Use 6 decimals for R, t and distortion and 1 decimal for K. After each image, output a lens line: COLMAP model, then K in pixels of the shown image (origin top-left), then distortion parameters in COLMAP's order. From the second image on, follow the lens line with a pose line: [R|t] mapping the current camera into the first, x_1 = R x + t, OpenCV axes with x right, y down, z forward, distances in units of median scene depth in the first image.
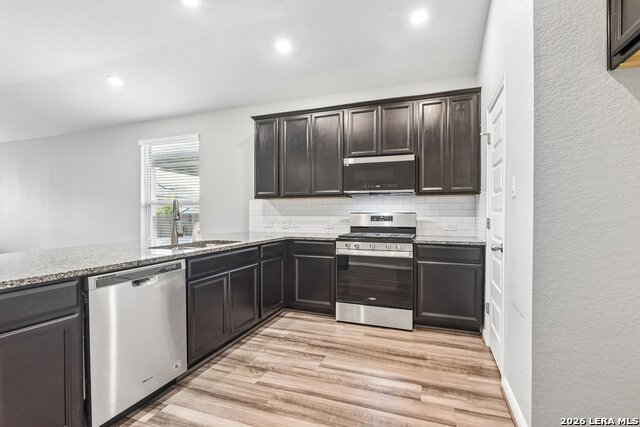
lens RADIAL K [[293.6, 0, 321.7], [0, 293.6, 215.7], [0, 0, 1]] dist [-0.001021, -0.006449]
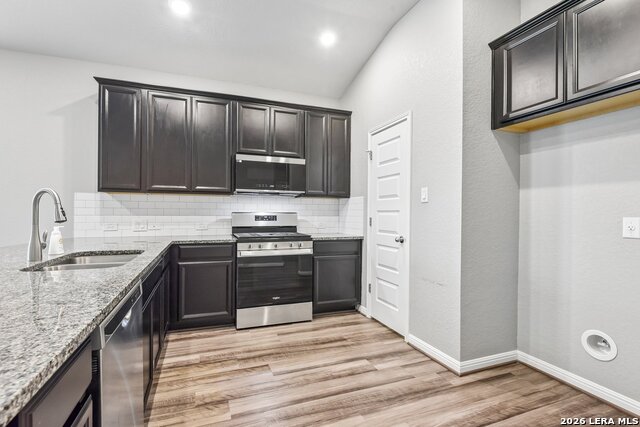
lens RADIAL K [[293.6, 0, 319.7], [0, 293.6, 214.9], [0, 0, 1]] dist [-0.001021, -0.006449]
pose [[0.773176, 0.002148, 0.634188, -0.354046], [-0.001711, 0.999998, -0.001300, -0.000771], [-0.634189, -0.000080, 0.773178, 0.129450]]
